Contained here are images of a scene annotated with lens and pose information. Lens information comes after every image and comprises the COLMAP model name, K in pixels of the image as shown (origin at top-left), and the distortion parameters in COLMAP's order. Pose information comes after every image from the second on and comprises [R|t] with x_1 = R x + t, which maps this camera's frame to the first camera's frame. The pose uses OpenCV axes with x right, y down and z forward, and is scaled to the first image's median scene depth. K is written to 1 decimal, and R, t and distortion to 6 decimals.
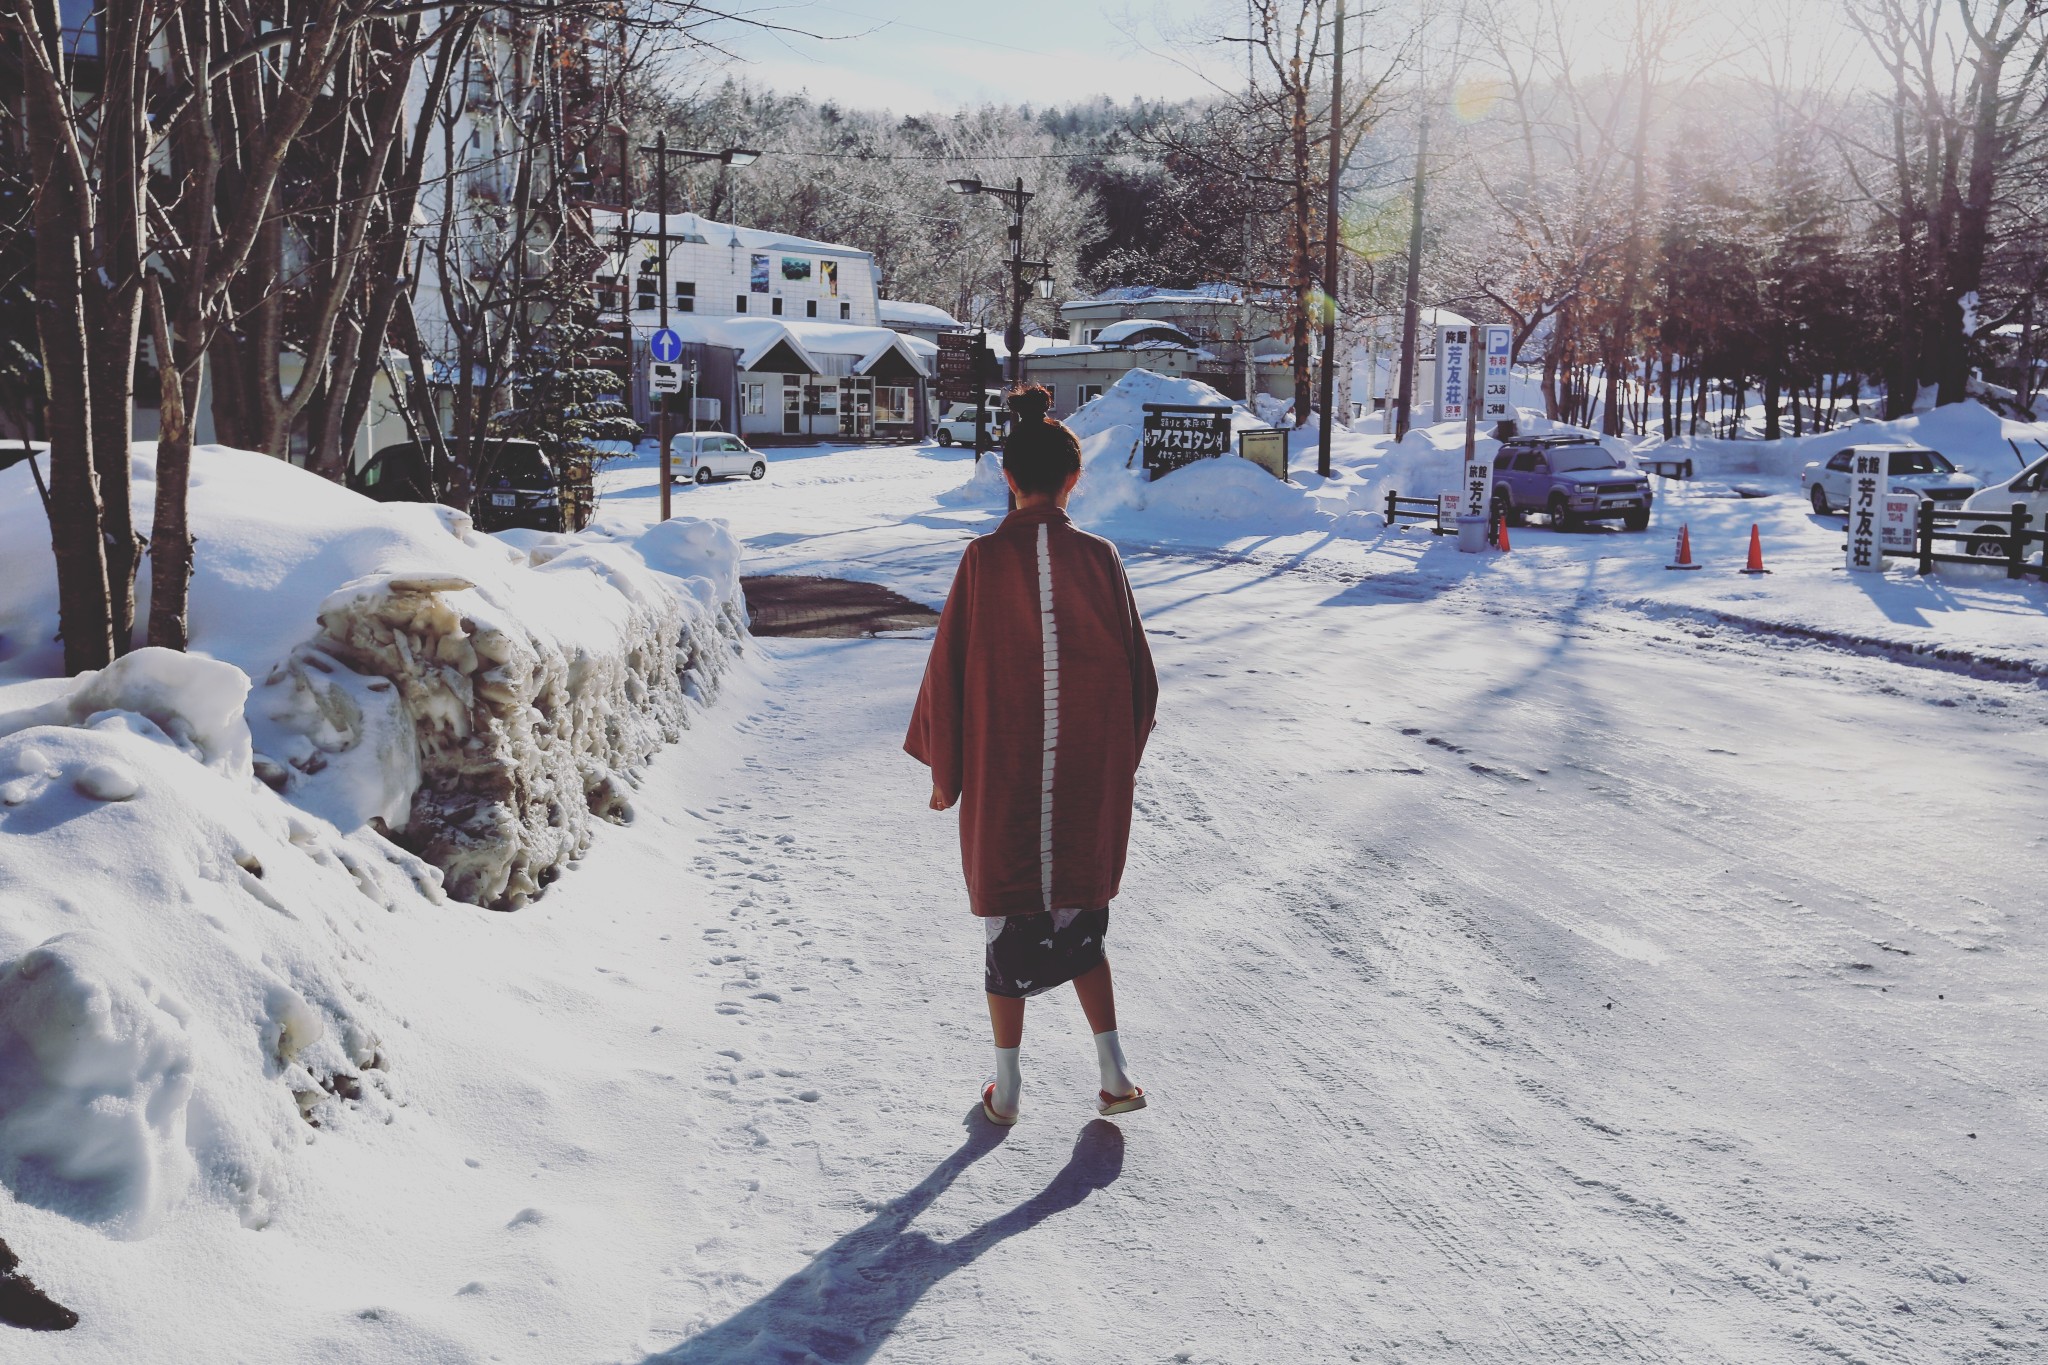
lens RADIAL K [[1911.7, 0, 1023.3], [0, 1911.7, 690.5], [0, 0, 1]] dist [-0.002581, 0.000000]
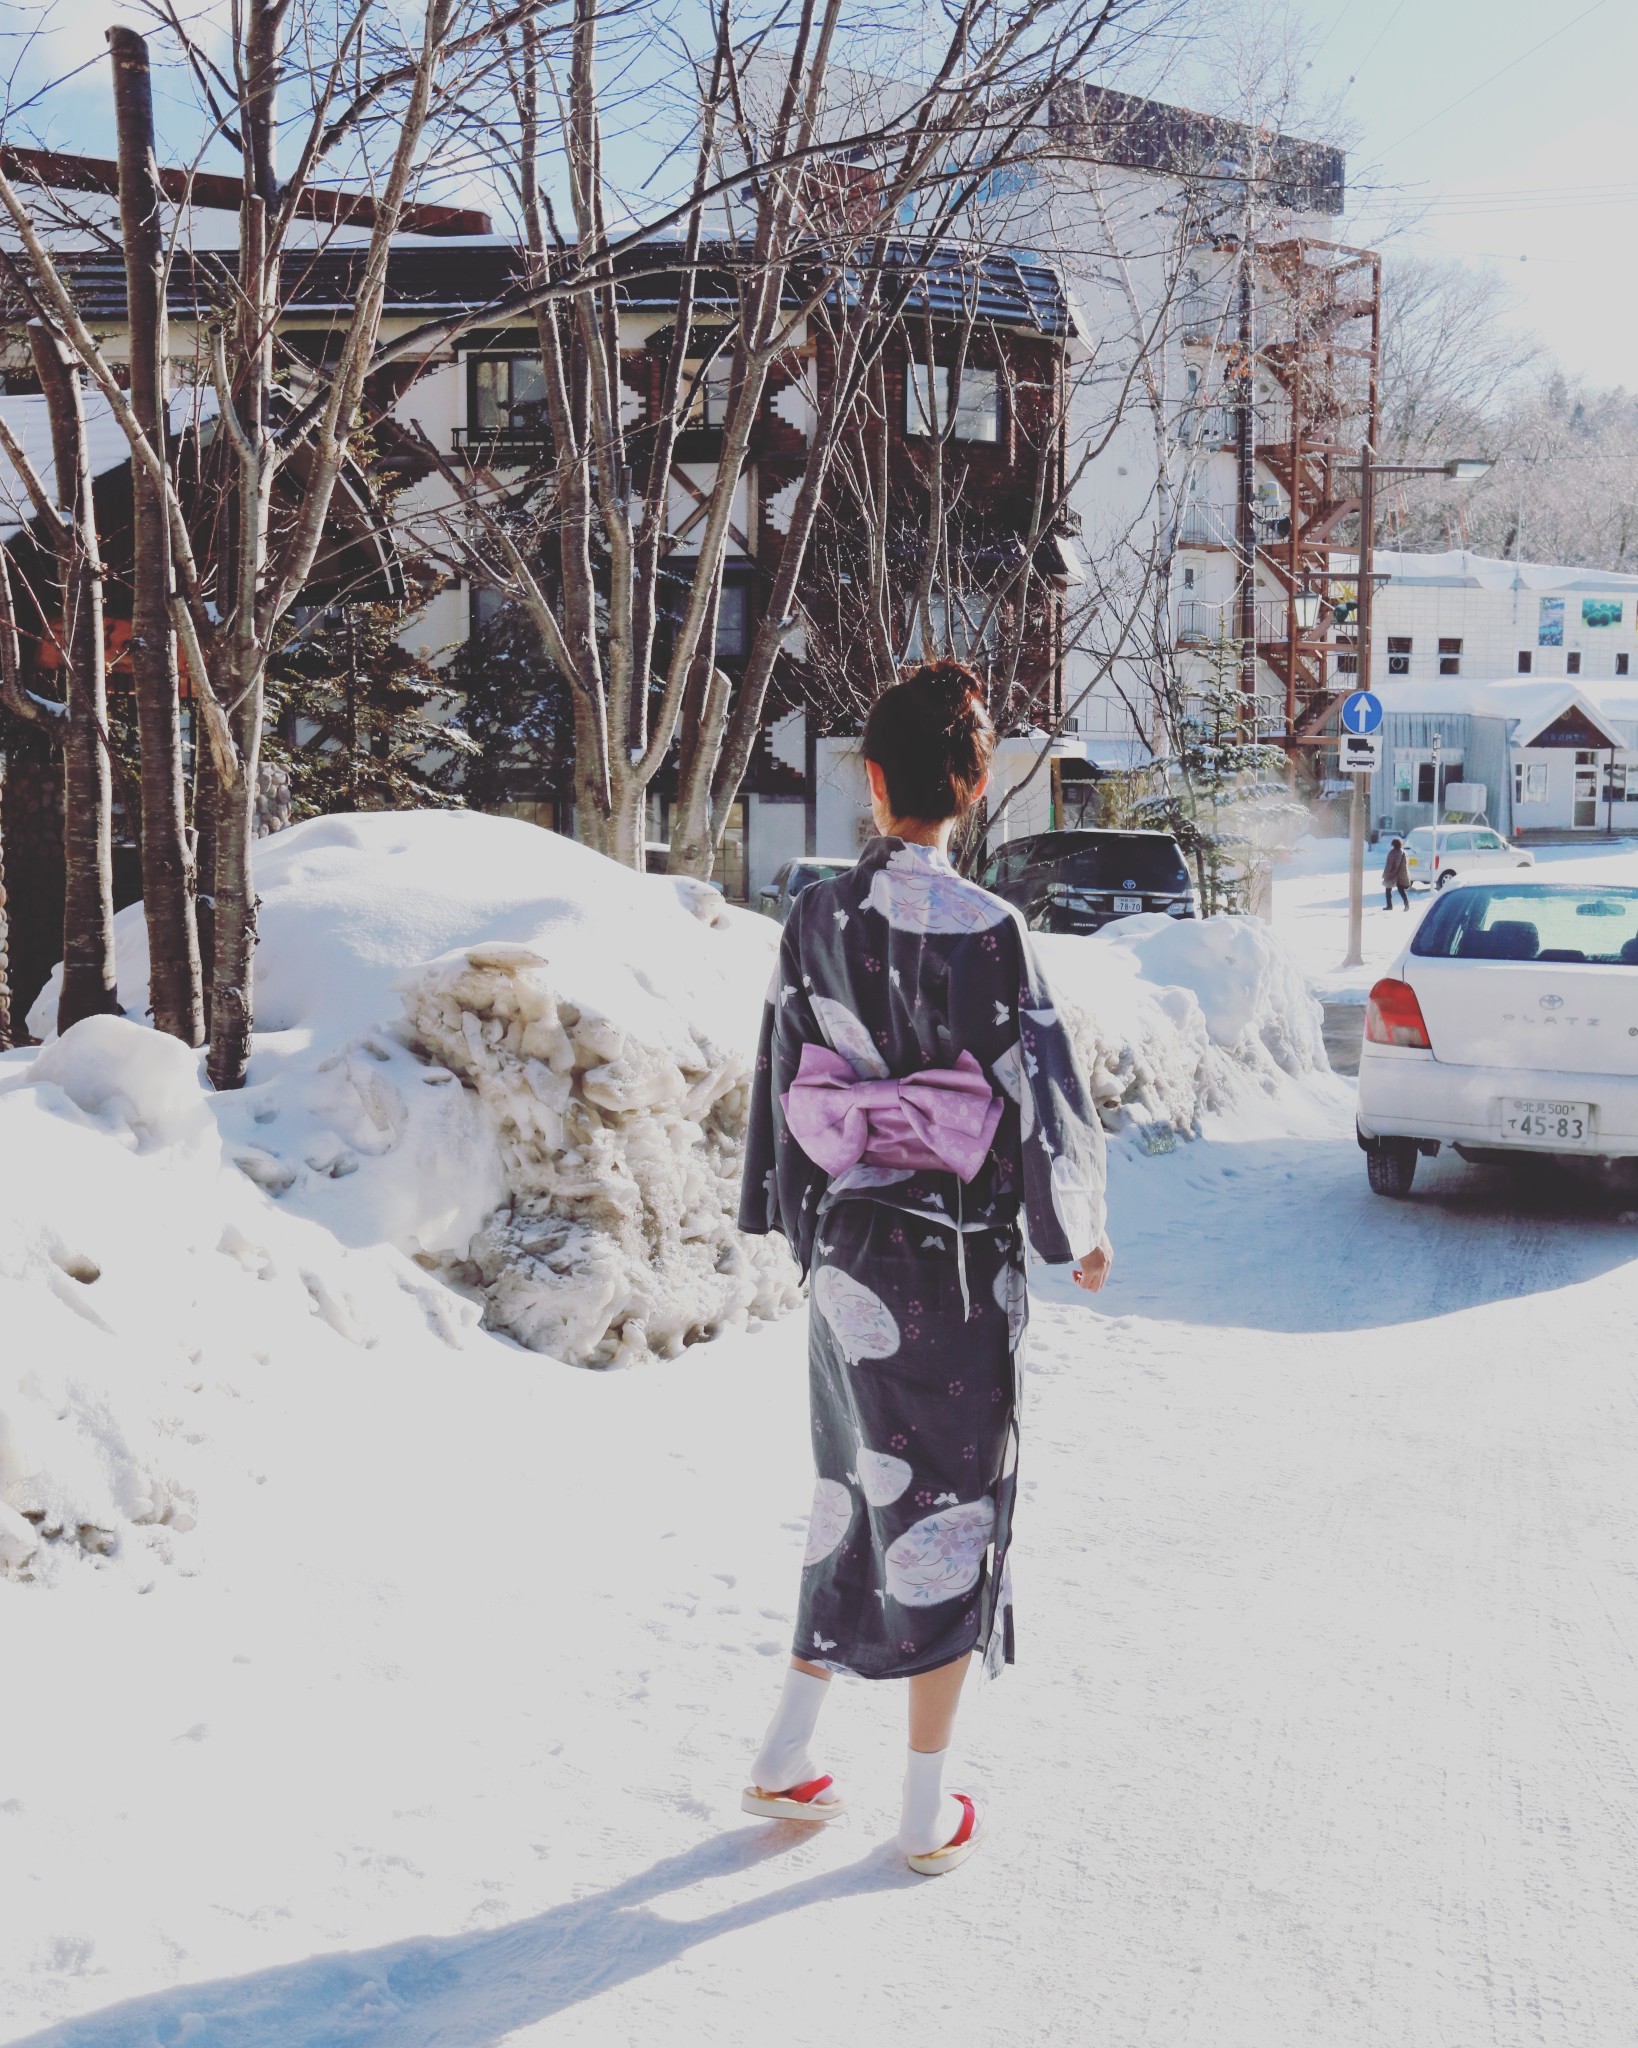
lens RADIAL K [[2361.8, 0, 819.5], [0, 2361.8, 1016.9], [0, 0, 1]] dist [0.008989, 0.000000]
pose [[0.881980, 0.021795, -0.470782, 0.272135], [-0.050606, 0.997534, -0.048627, 0.011244], [0.468562, 0.066712, 0.880908, 0.160385]]
